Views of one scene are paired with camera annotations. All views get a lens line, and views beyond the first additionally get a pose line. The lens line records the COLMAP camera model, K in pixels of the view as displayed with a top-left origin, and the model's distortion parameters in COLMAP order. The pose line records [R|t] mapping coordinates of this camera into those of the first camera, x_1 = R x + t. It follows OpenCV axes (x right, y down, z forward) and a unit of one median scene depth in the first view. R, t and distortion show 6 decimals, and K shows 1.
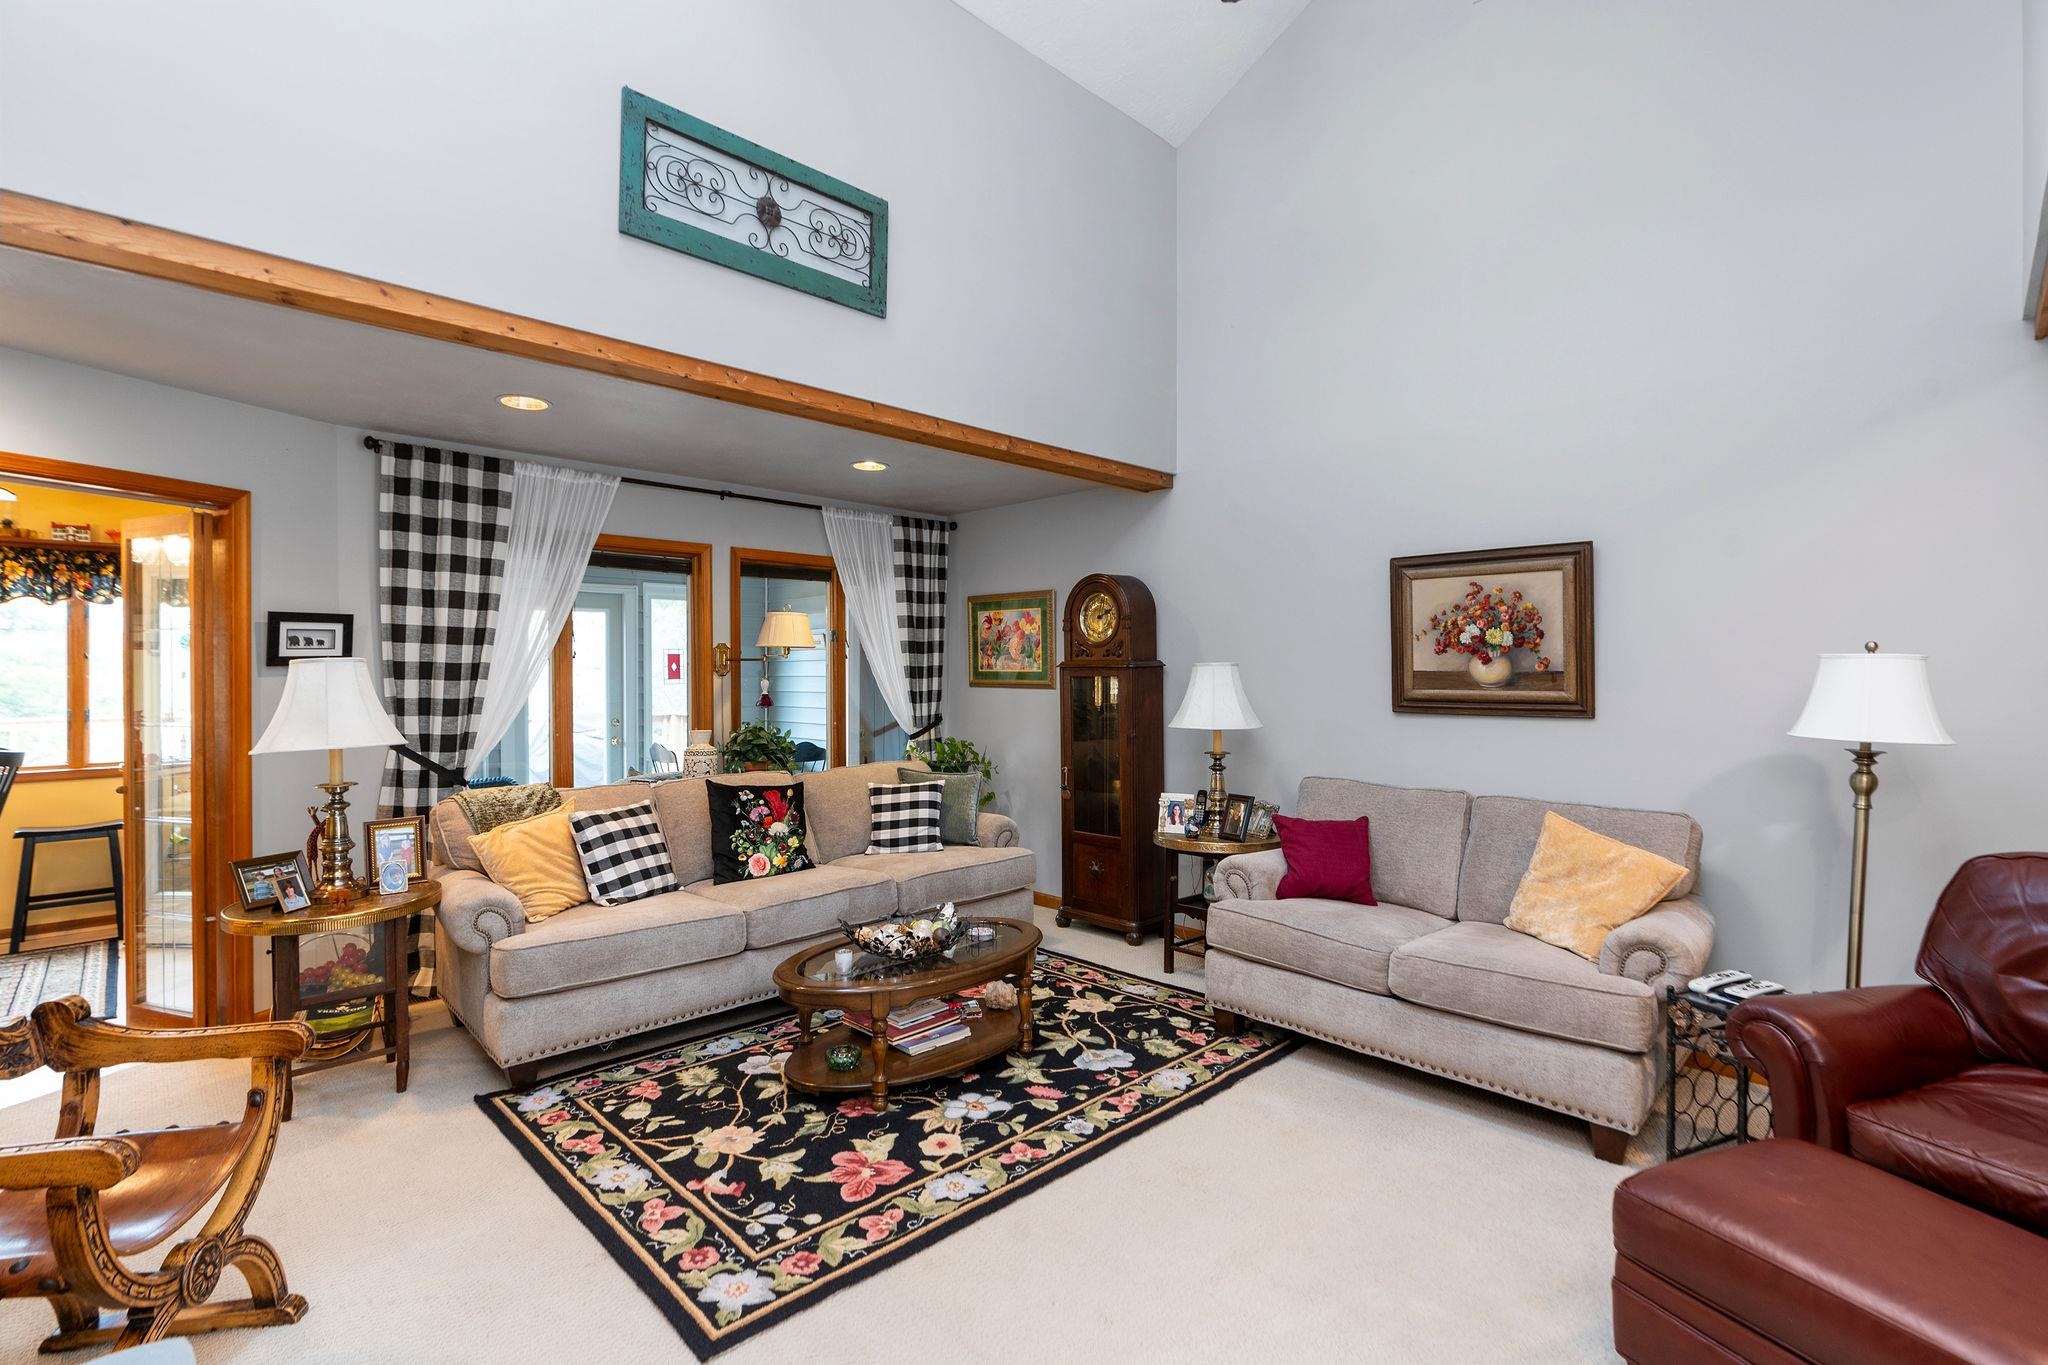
lens RADIAL K [[935.3, 0, 1023.2], [0, 935.3, 680.2], [0, 0, 1]] dist [-0.004682, -0.000331]
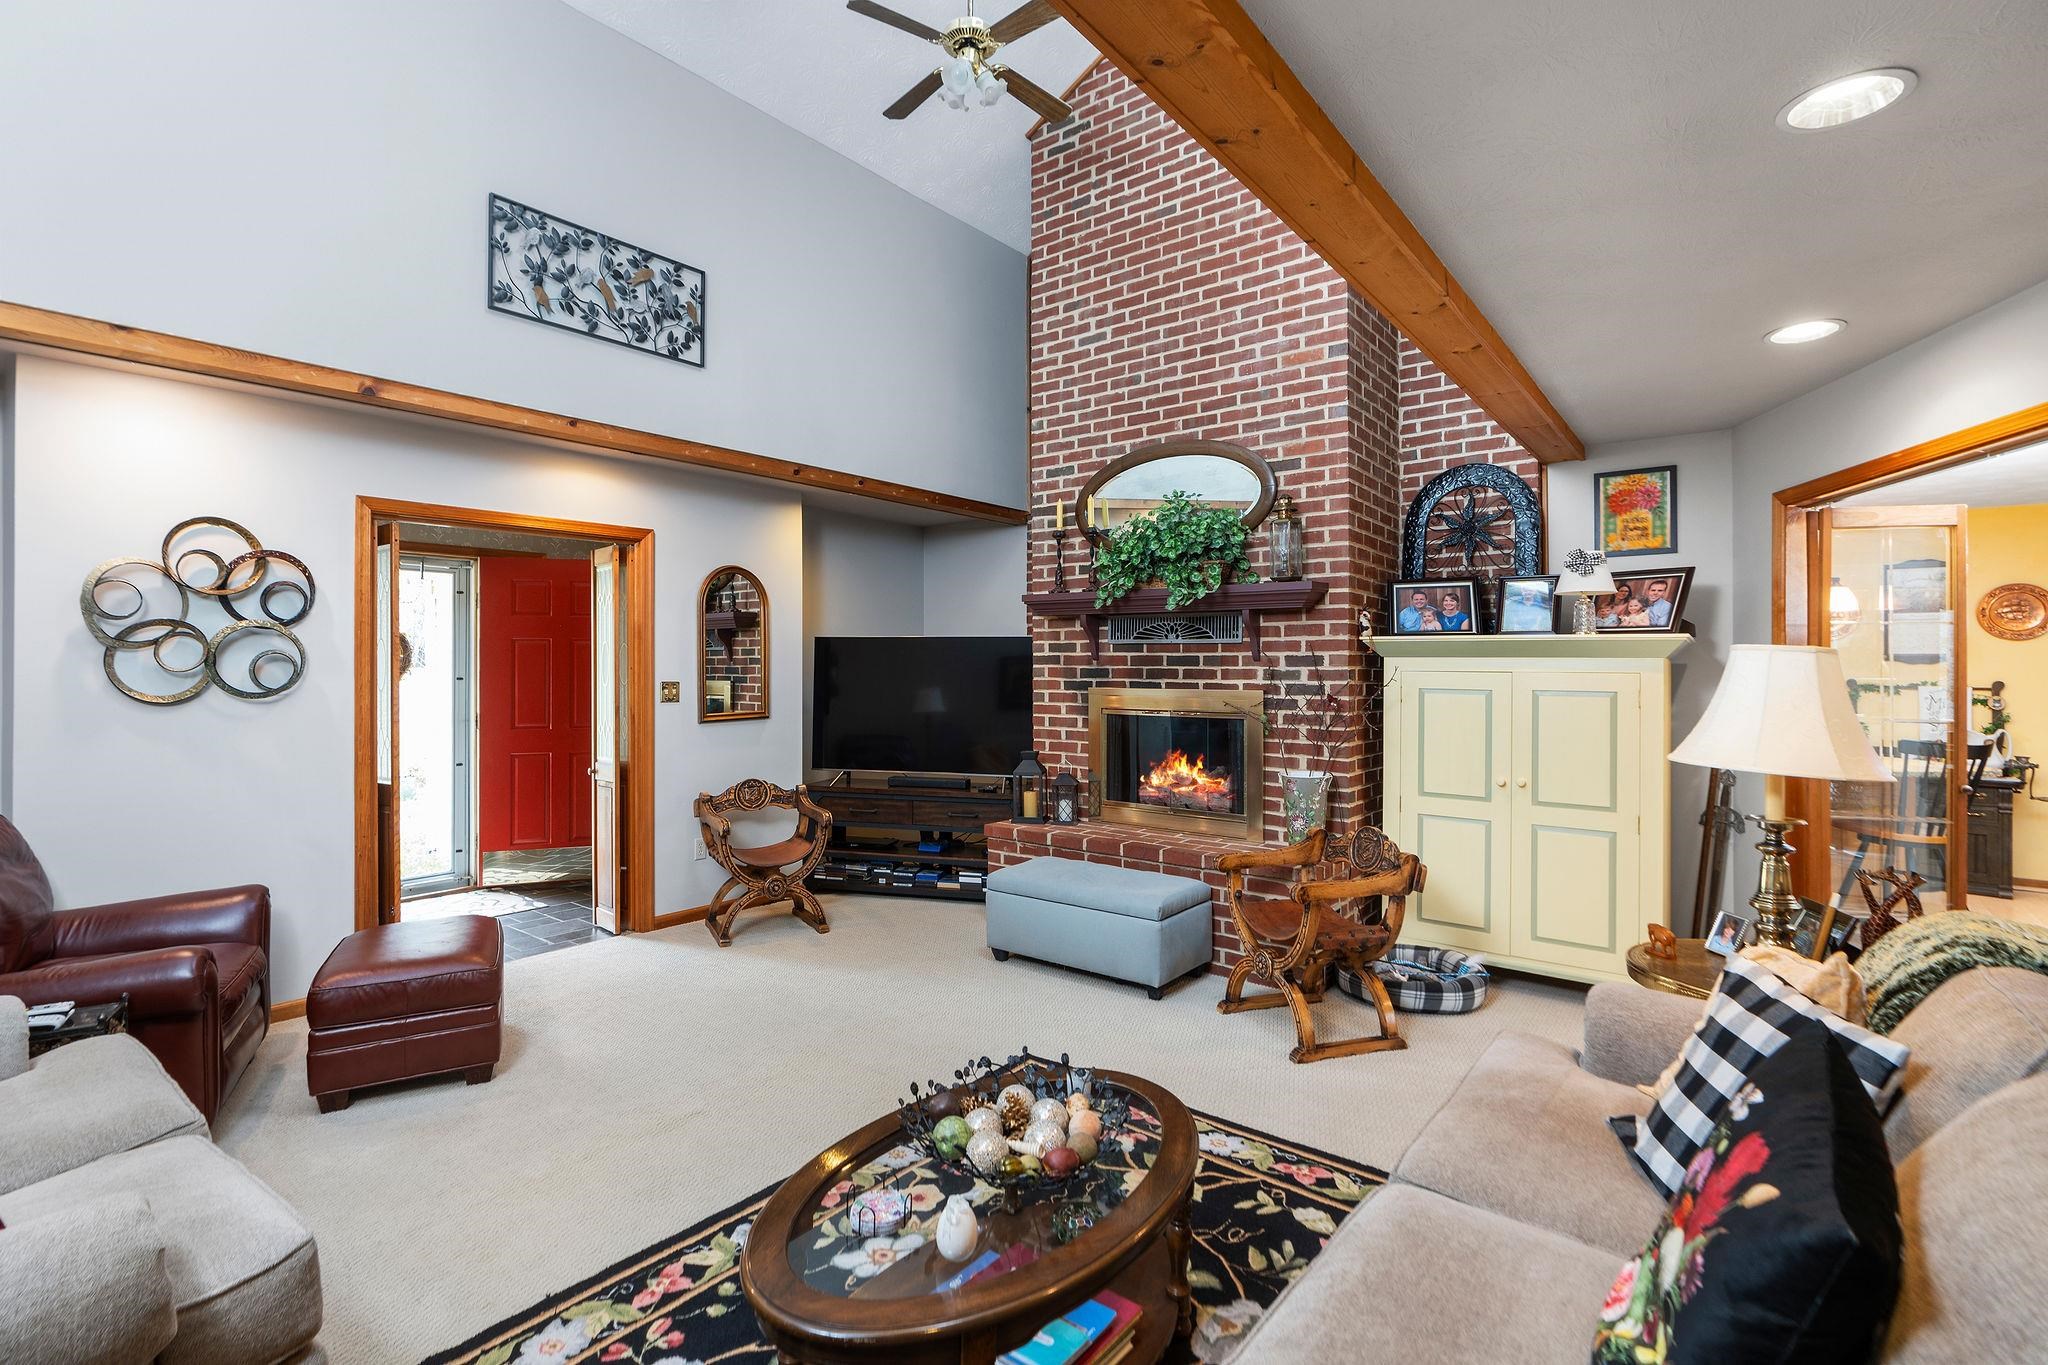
lens RADIAL K [[935.3, 0, 1022.7], [0, 935.3, 673.2], [0, 0, 1]] dist [-0.004682, -0.000331]
pose [[-0.992078, 0.001129, -0.125615, -0.070036], [-0.000111, 0.999951, 0.009860, -0.009916], [0.125620, 0.009796, -0.992030, 1.780437]]
